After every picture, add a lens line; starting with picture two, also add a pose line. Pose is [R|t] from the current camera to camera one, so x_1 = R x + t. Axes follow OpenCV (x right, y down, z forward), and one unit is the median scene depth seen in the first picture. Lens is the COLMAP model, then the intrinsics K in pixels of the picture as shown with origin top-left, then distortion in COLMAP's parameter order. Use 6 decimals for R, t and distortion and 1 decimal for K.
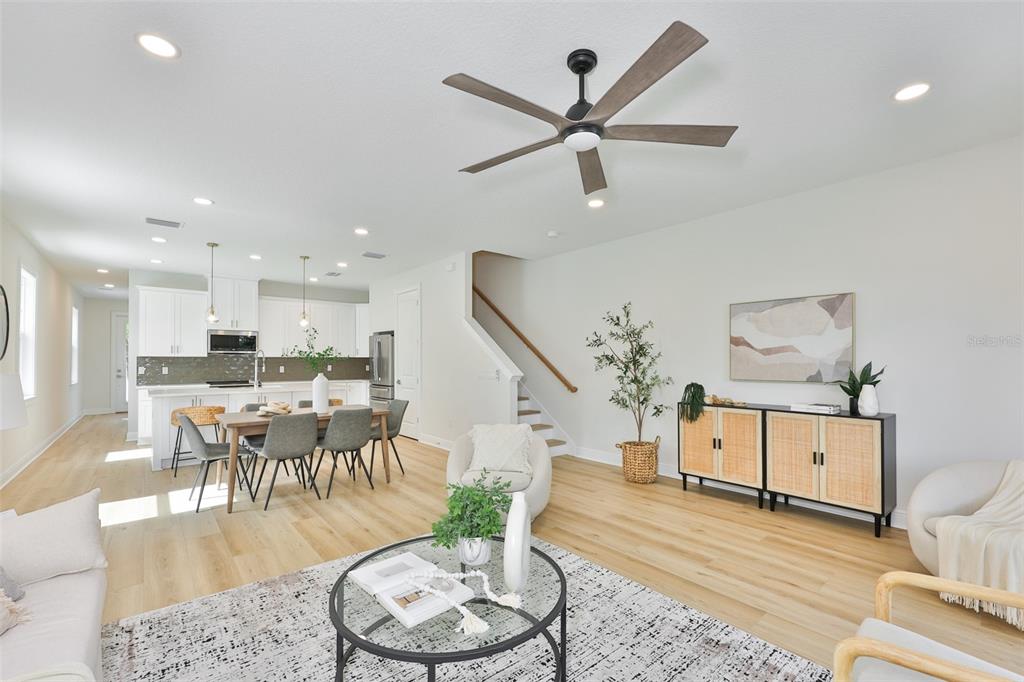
lens RADIAL K [[442.1, 0, 511.6], [0, 442.1, 350.6], [0, 0, 1]] dist [-0.009073, 0.000319]
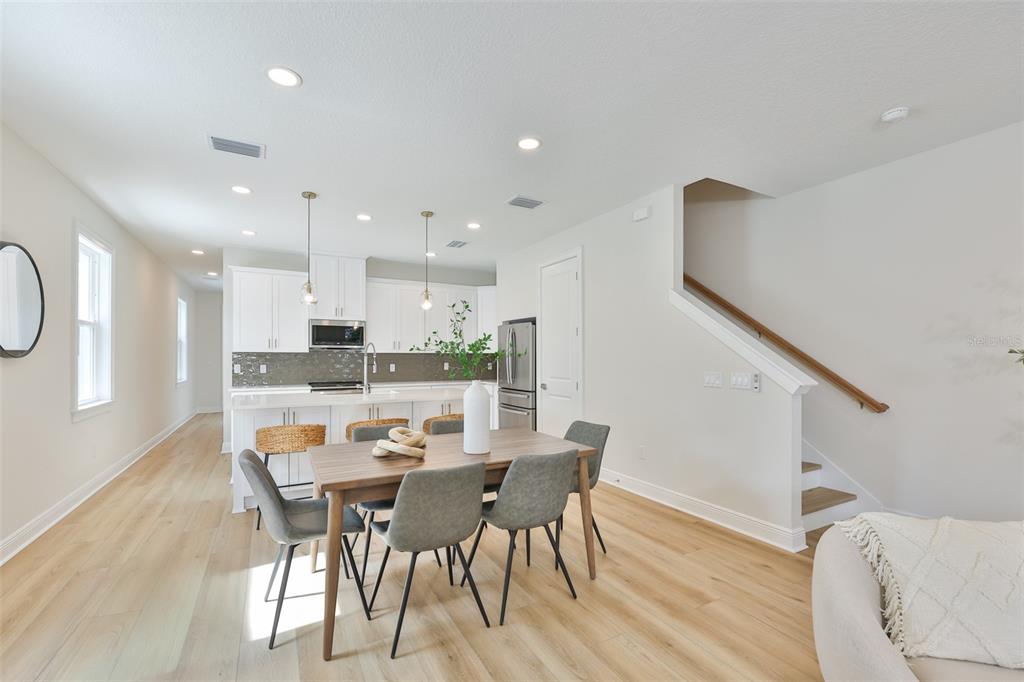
lens RADIAL K [[442.1, 0, 522.0], [0, 442.1, 346.3], [0, 0, 1]] dist [-0.009073, 0.000319]
pose [[0.985114, -0.003784, -0.171860, -0.260609], [0.003563, 0.999992, -0.001597, 0.008339], [0.171865, 0.000961, 0.985120, 0.424833]]
